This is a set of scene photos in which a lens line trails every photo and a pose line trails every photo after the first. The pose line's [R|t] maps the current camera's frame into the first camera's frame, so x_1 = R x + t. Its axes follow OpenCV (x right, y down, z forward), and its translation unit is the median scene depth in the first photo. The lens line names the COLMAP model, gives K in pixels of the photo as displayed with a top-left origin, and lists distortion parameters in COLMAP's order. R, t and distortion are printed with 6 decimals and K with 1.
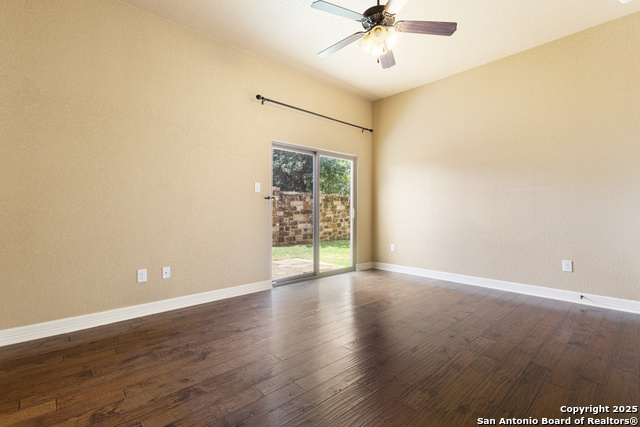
lens RADIAL K [[298.6, 0, 317.5], [0, 298.6, 212.6], [0, 0, 1]] dist [0.000757, 0.000026]
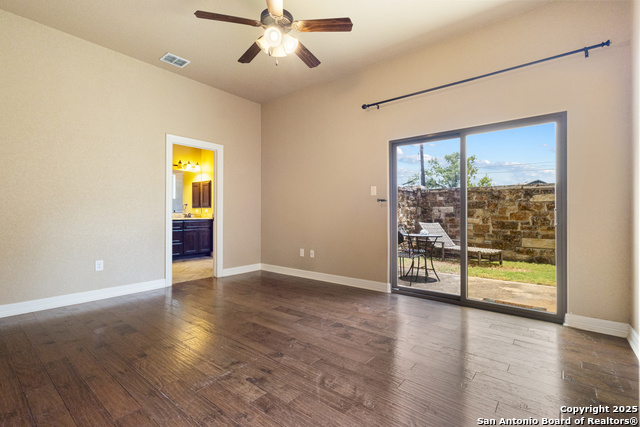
lens RADIAL K [[296.0, 0, 317.0], [0, 296.0, 219.1], [0, 0, 1]] dist [-0.000480, -0.000172]
pose [[0.113083, 0.006879, -0.993562, 0.812575], [-0.009263, 0.999940, 0.005868, 0.010985], [0.993542, 0.008540, 0.113140, 0.688995]]
